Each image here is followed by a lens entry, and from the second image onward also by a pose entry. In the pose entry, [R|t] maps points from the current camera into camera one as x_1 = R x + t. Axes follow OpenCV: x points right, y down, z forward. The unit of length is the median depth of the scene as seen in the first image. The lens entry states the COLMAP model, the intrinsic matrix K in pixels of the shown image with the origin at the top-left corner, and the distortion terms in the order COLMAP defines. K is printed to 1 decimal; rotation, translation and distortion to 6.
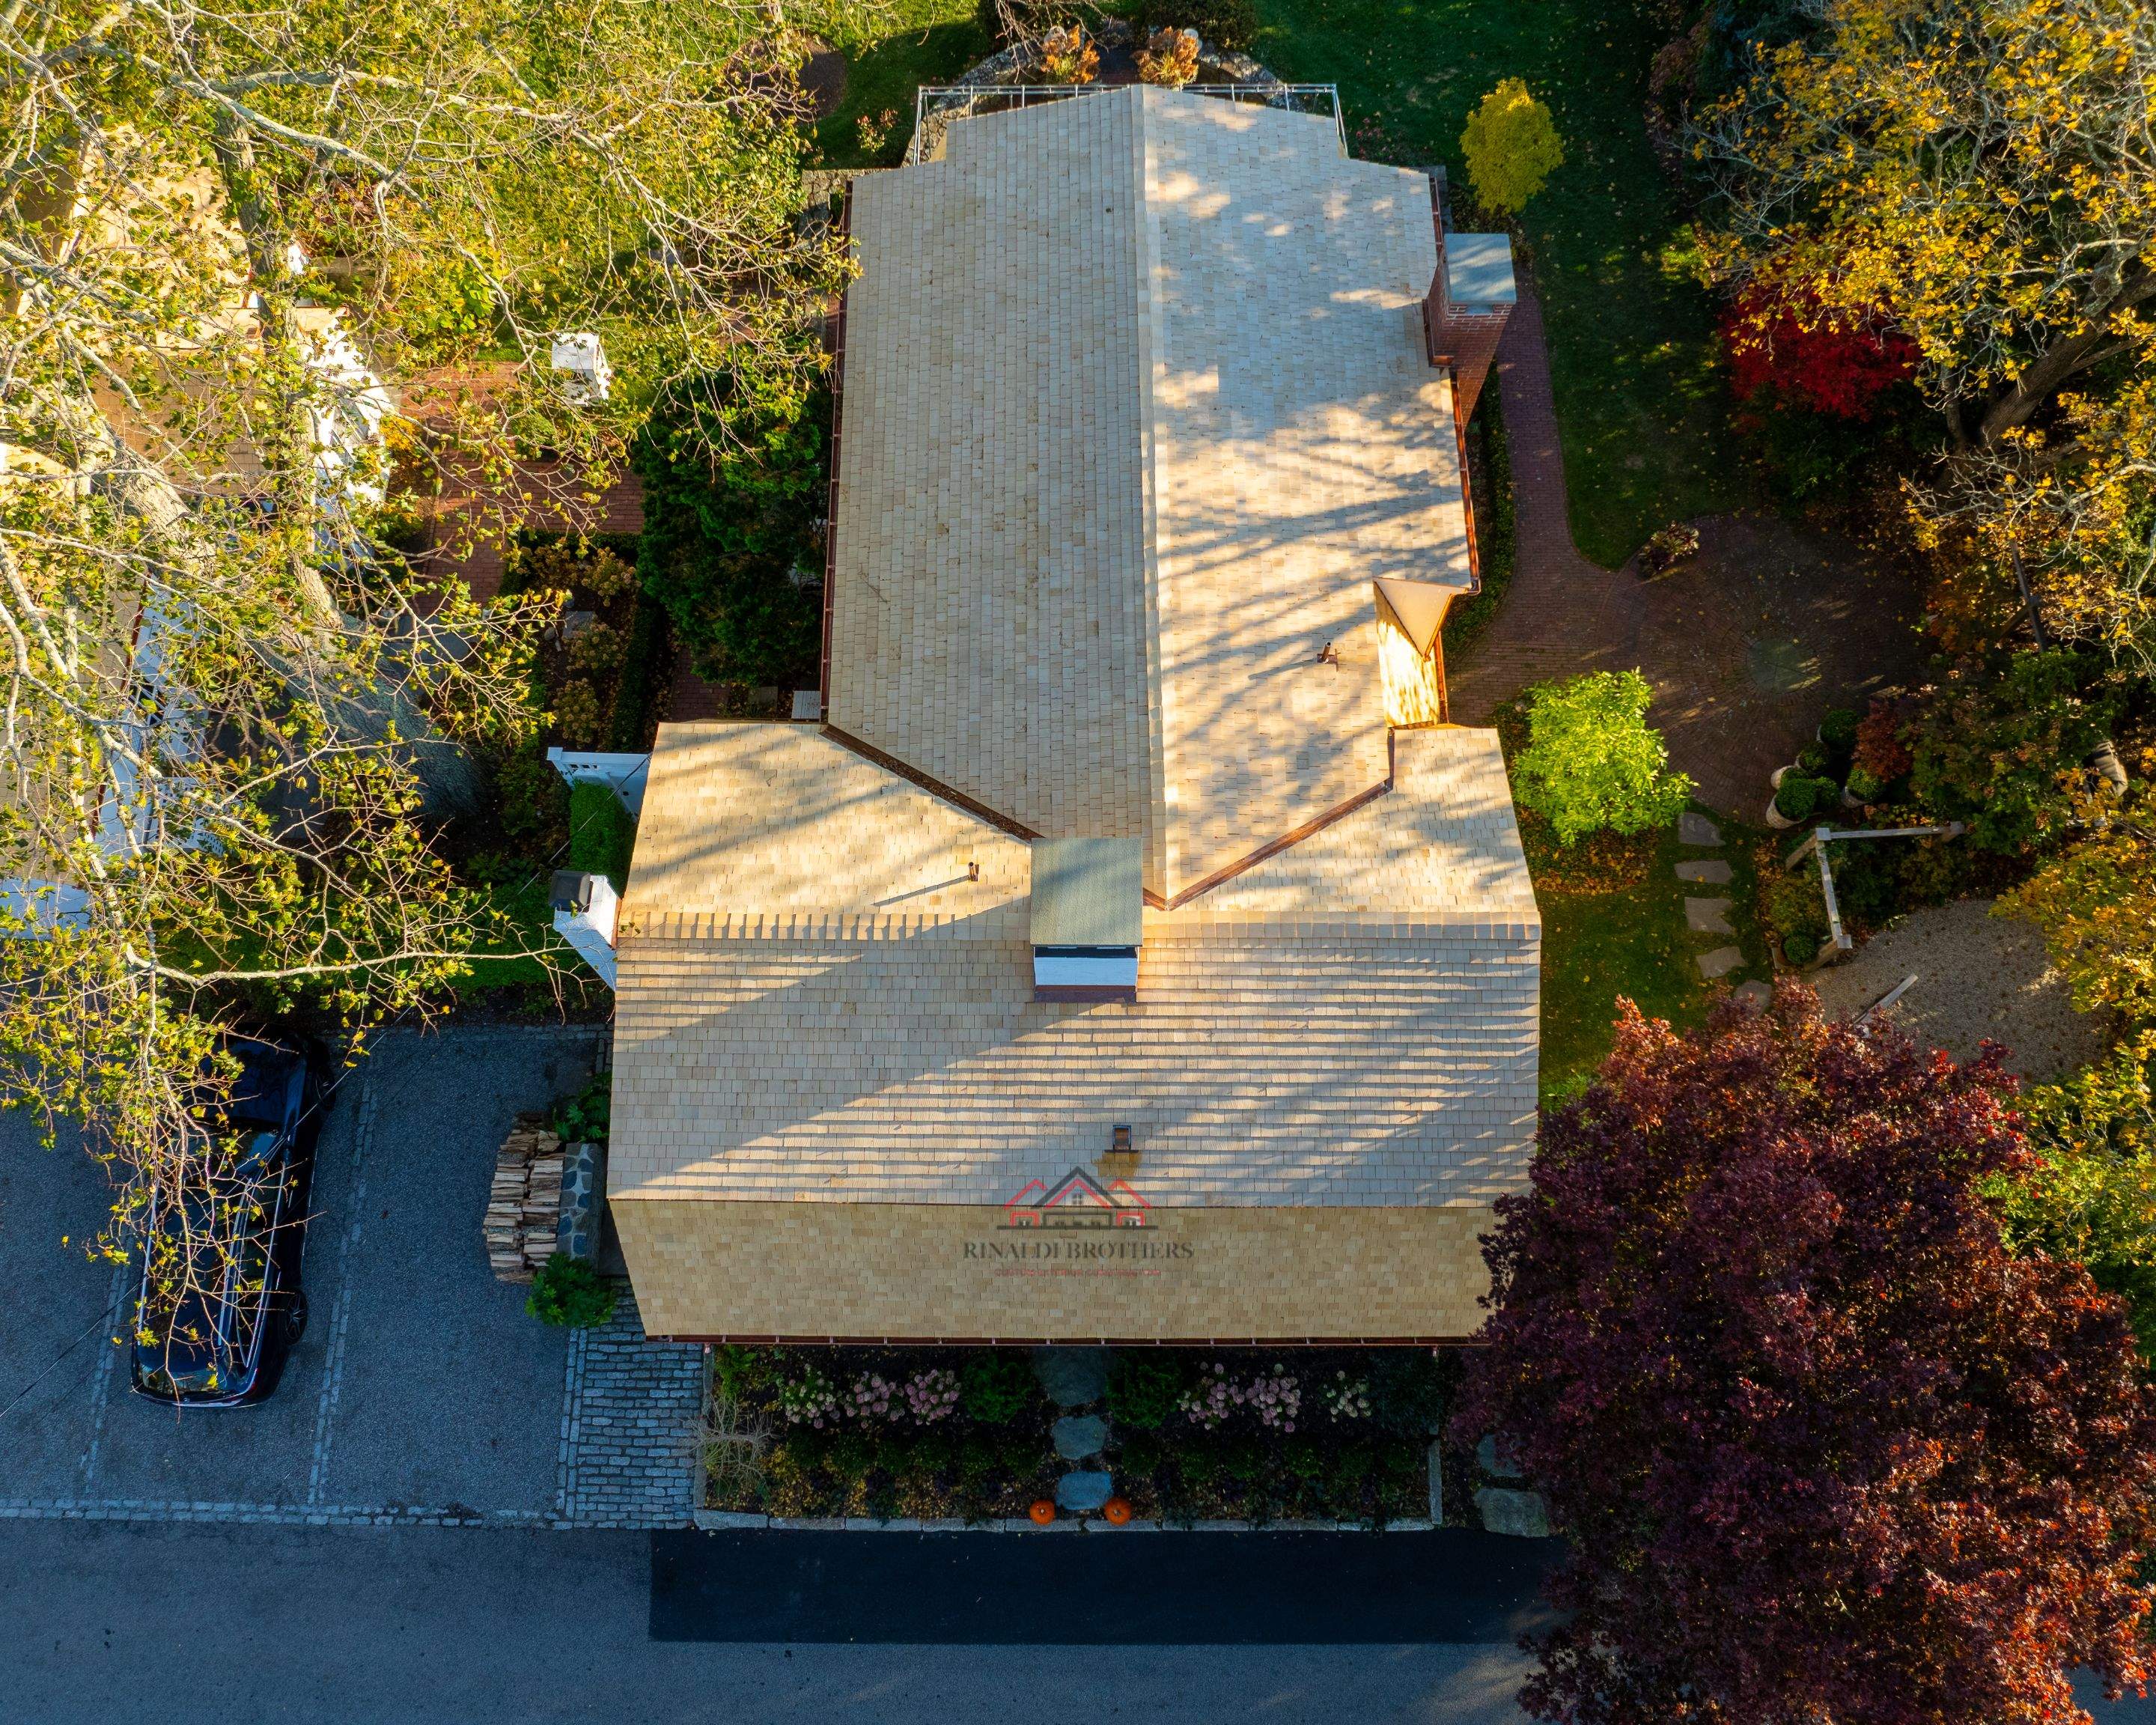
lens RADIAL K [[1812.4, 0, 1125.0], [0, 1812.4, 821.8], [0, 0, 1]] dist [-0.070217, 0.033608]
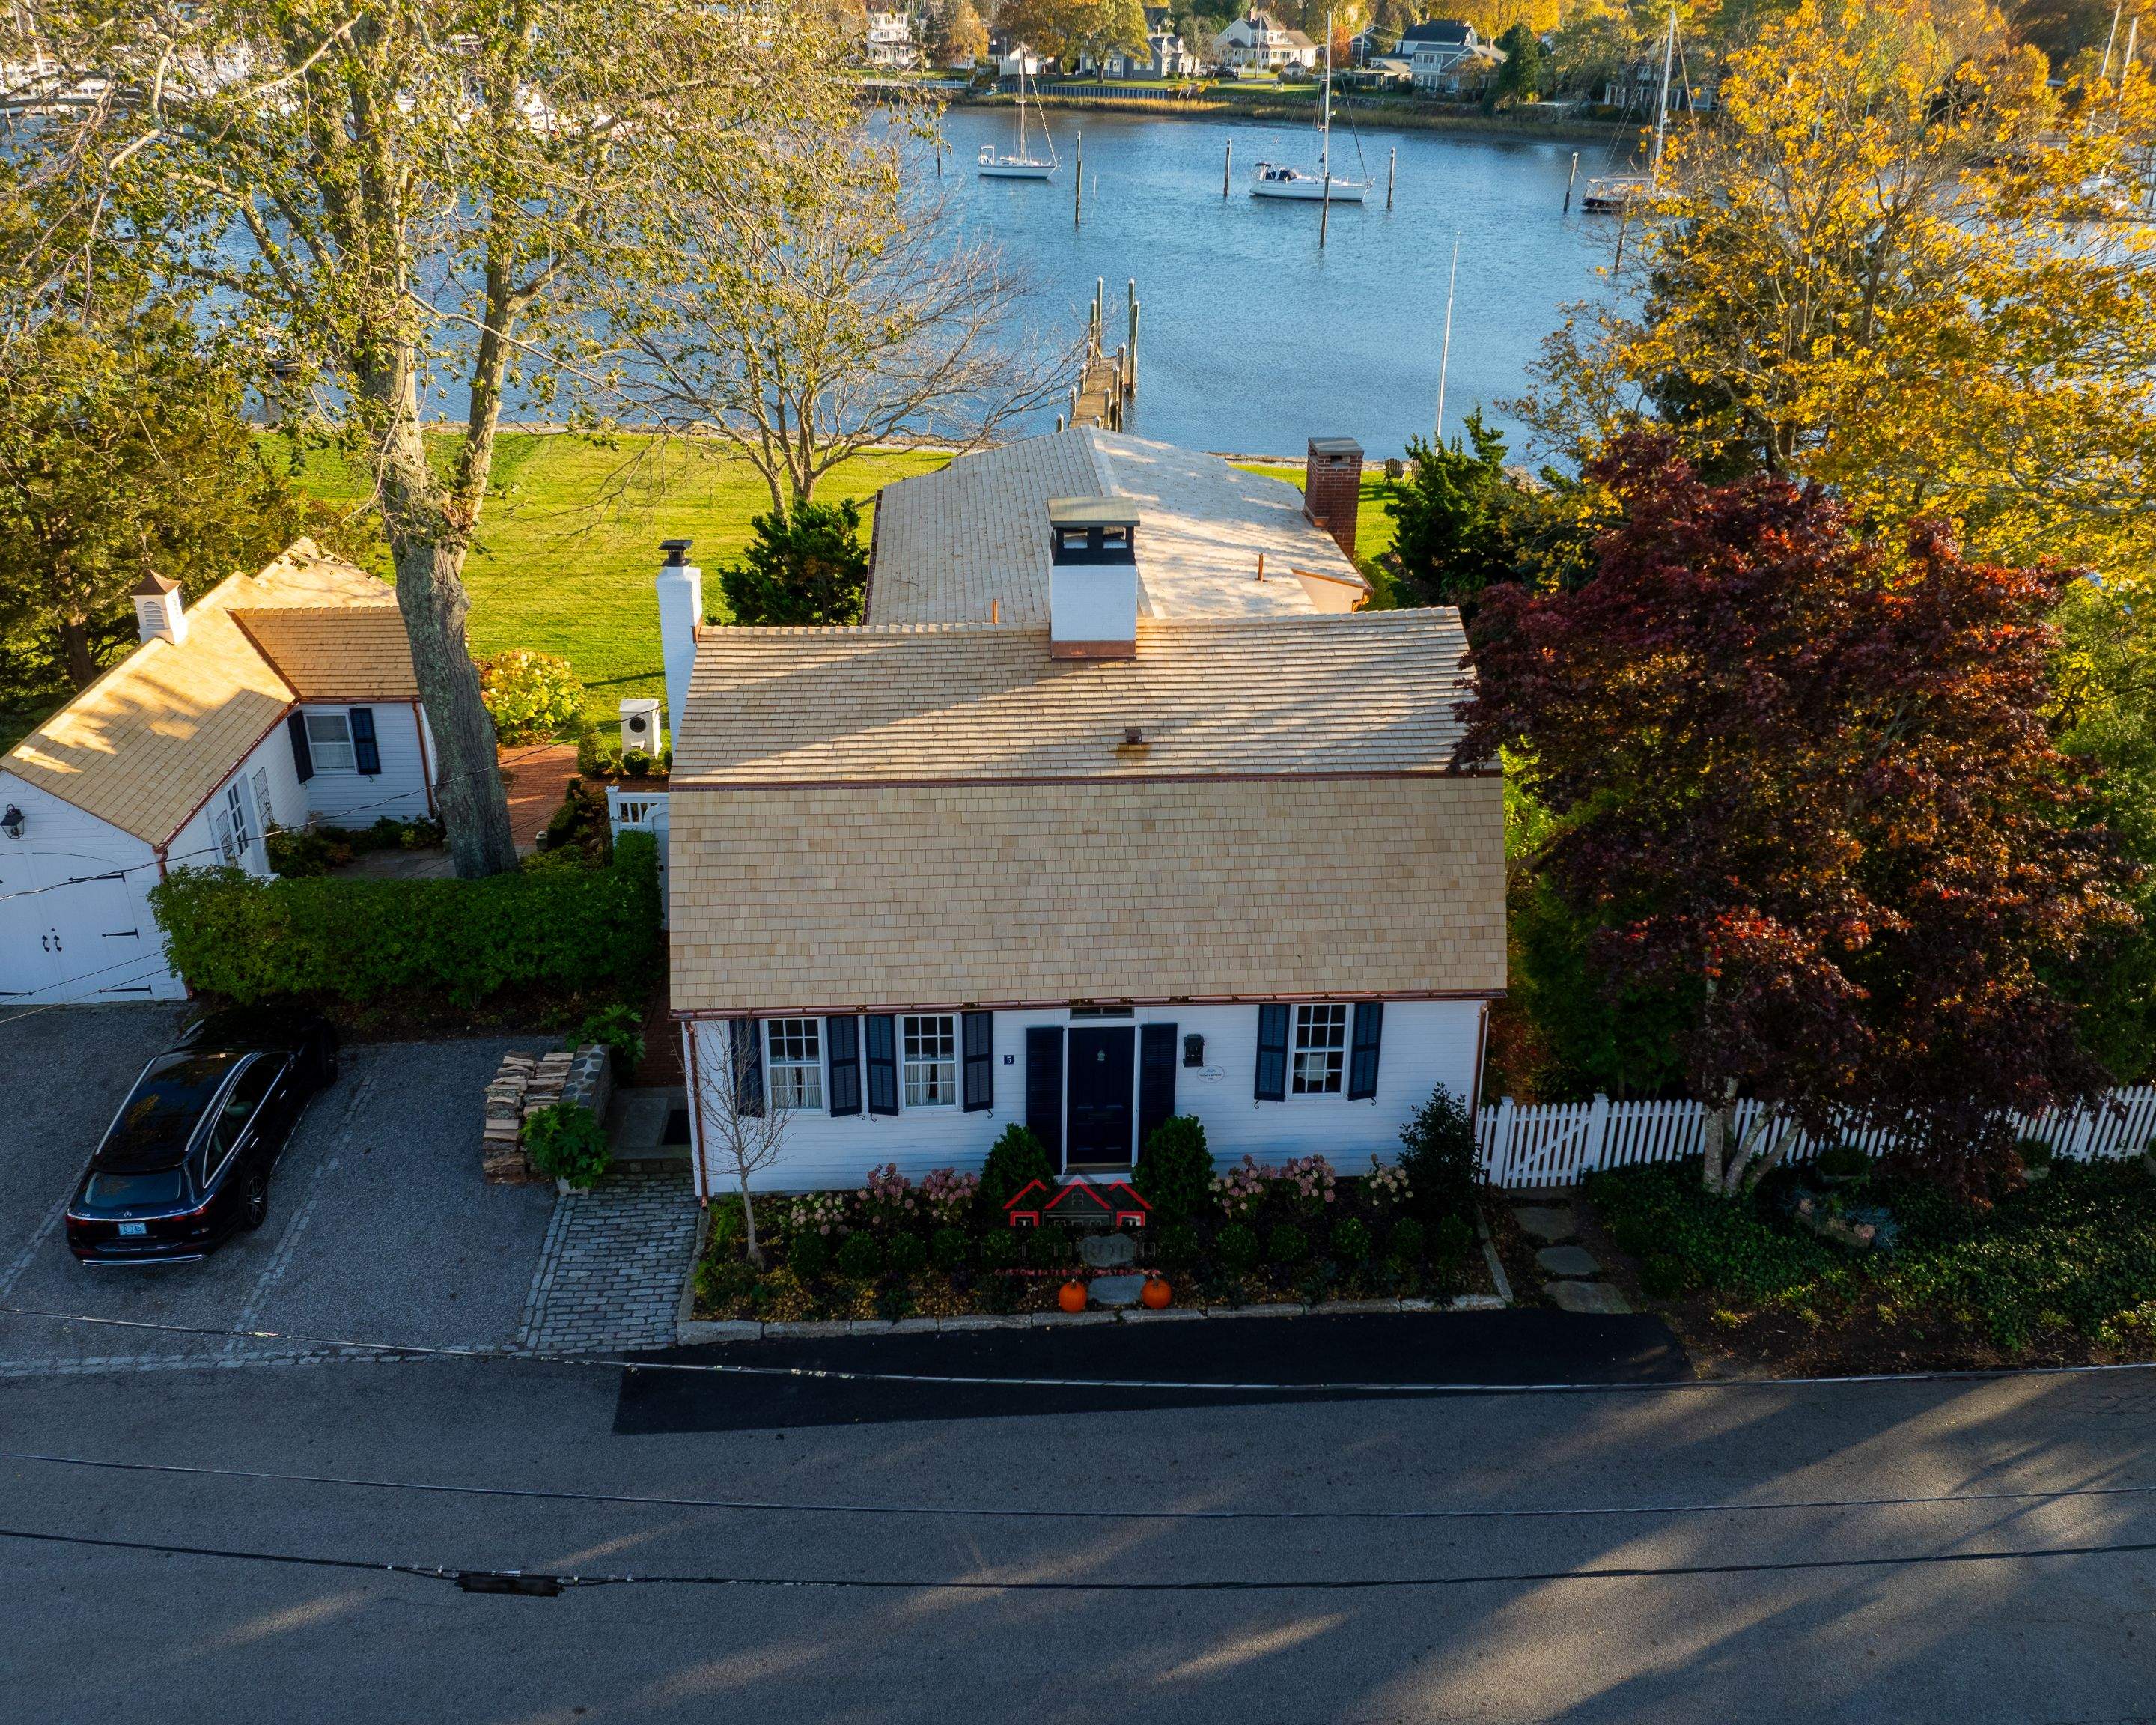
lens RADIAL K [[1812.4, 0, 1149.6], [0, 1812.4, 795.0], [0, 0, 1]] dist [-0.070217, 0.033608]
pose [[0.995826, -0.035240, 0.084197, -0.074552], [0.084261, 0.709554, -0.699595, 0.836740], [-0.035089, 0.703769, 0.709562, 0.180978]]
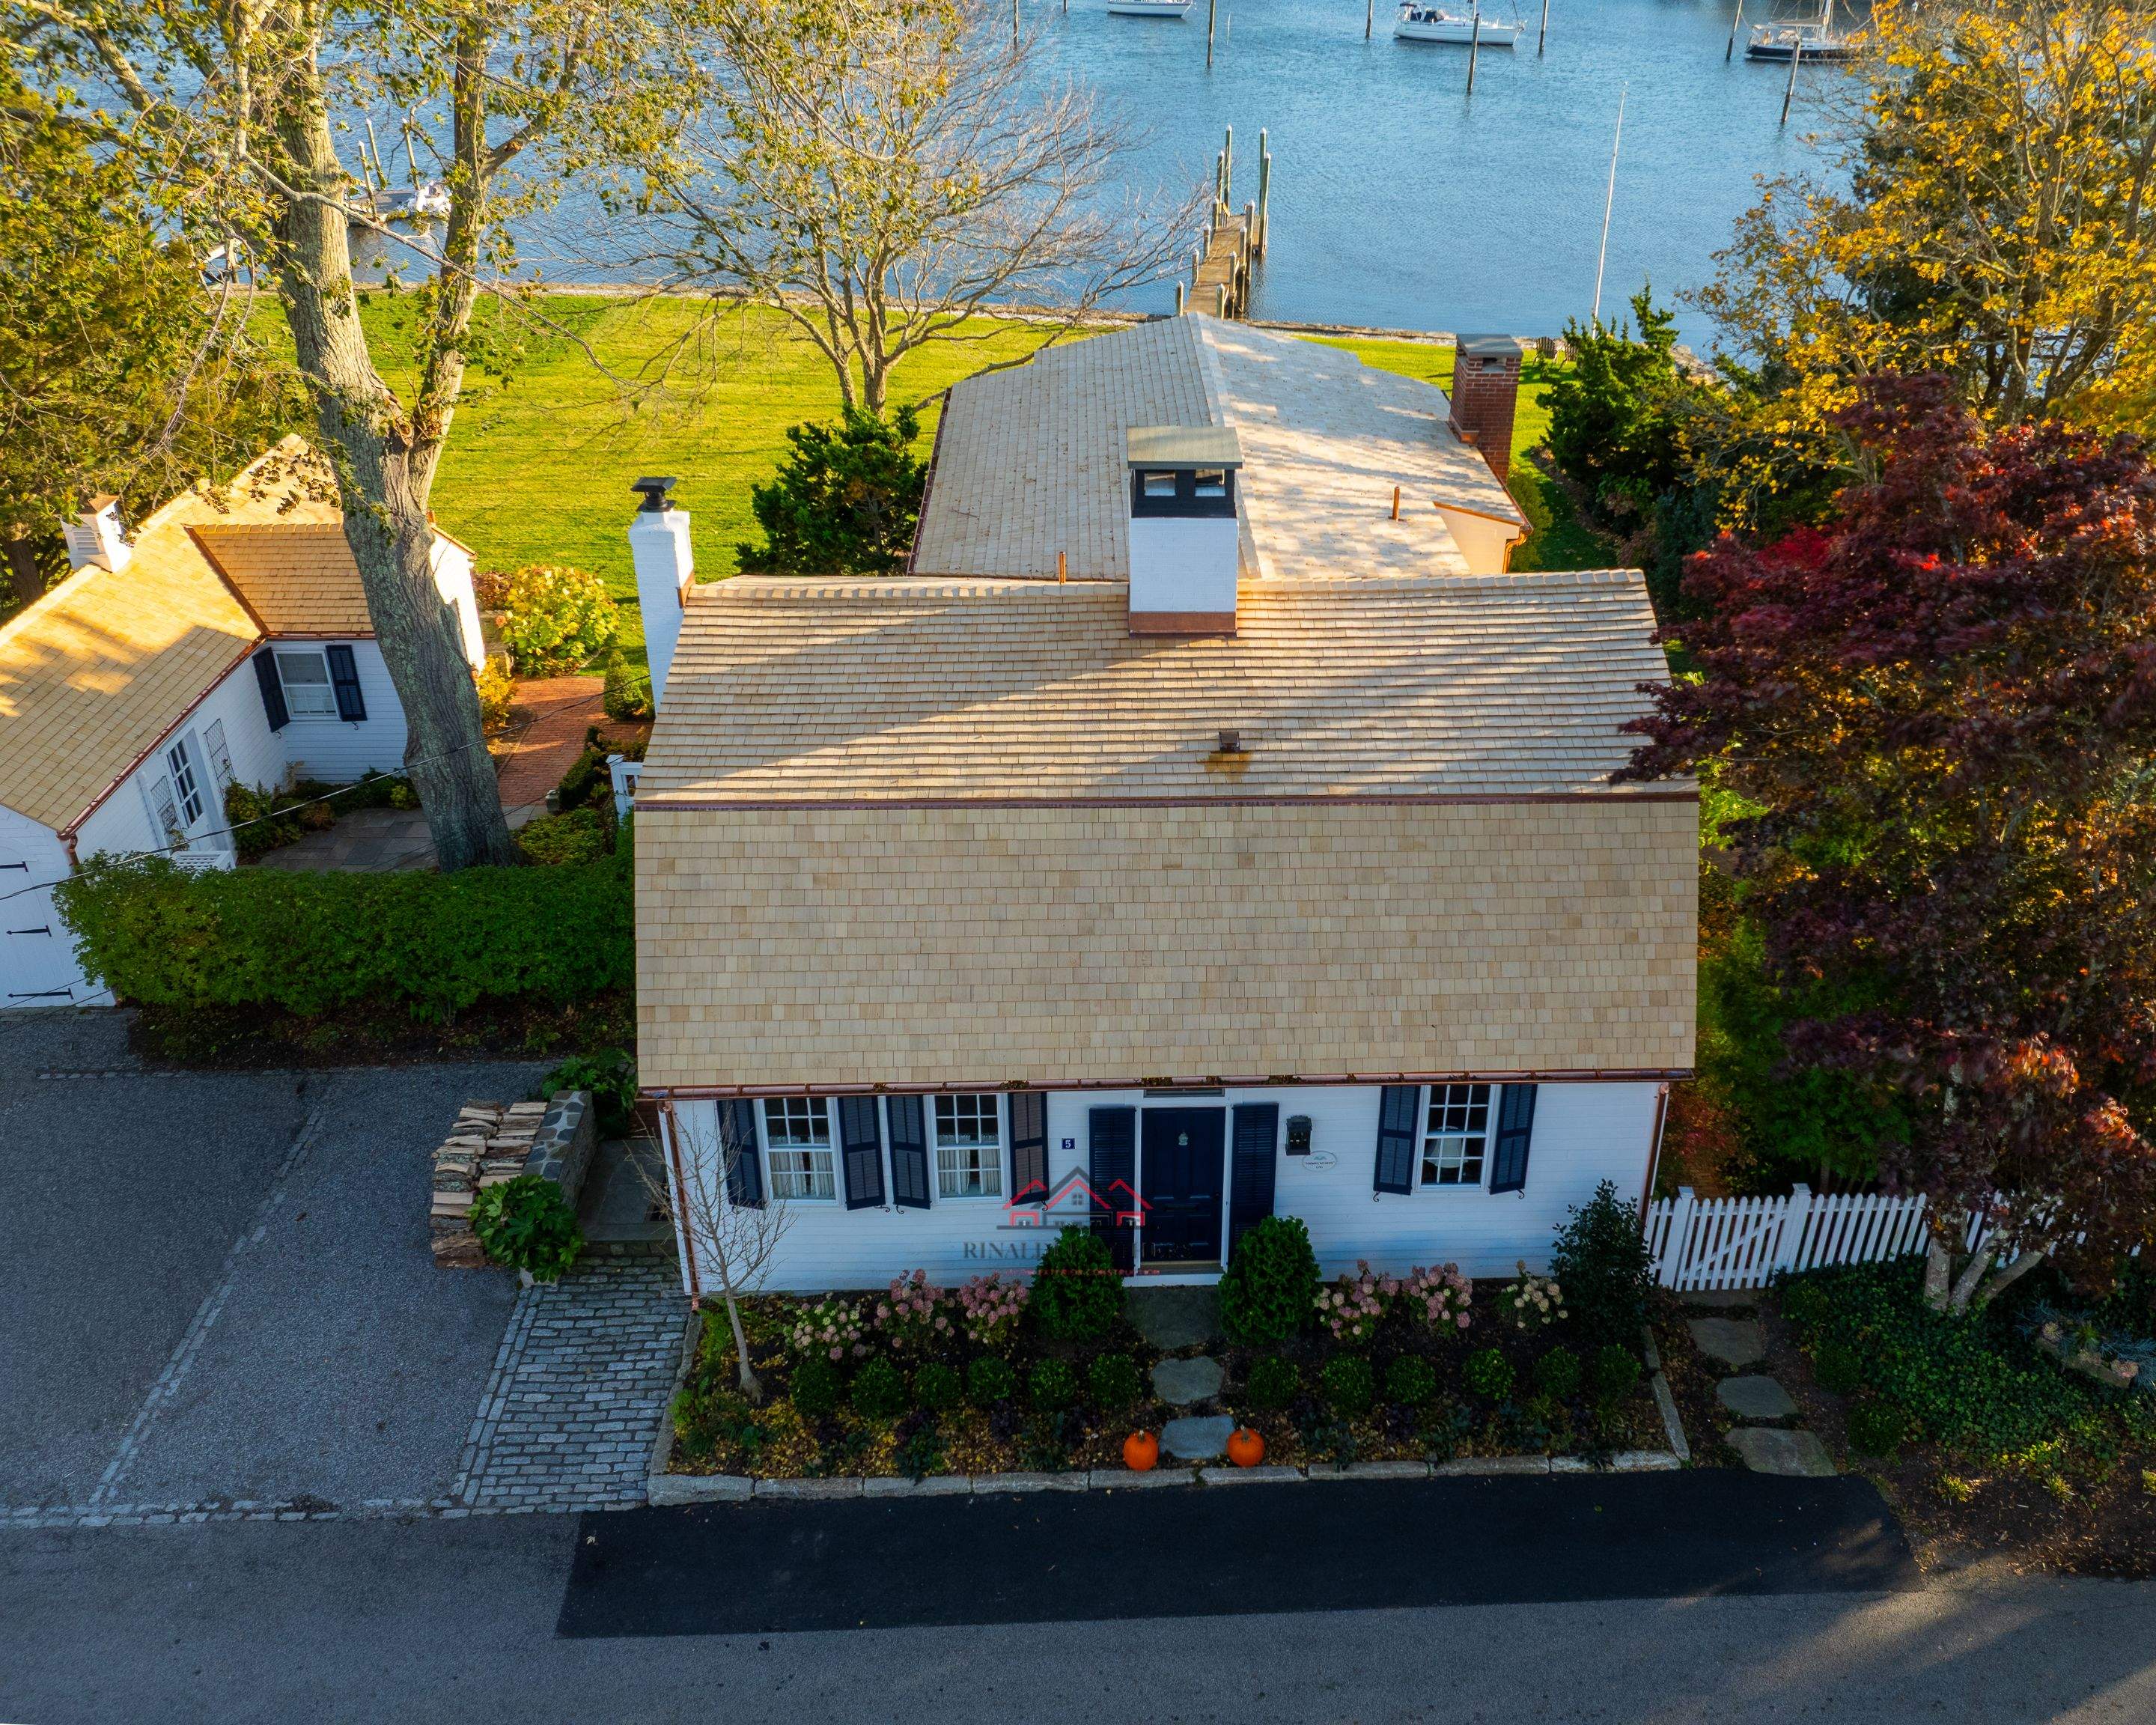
lens RADIAL K [[1812.4, 0, 1251.3], [0, 1812.4, 804.1], [0, 0, 1]] dist [-0.070217, 0.033608]
pose [[0.997498, -0.025637, 0.065884, -0.042481], [0.061927, 0.766416, -0.639352, 0.646249], [-0.034104, 0.641832, 0.766086, 0.278298]]
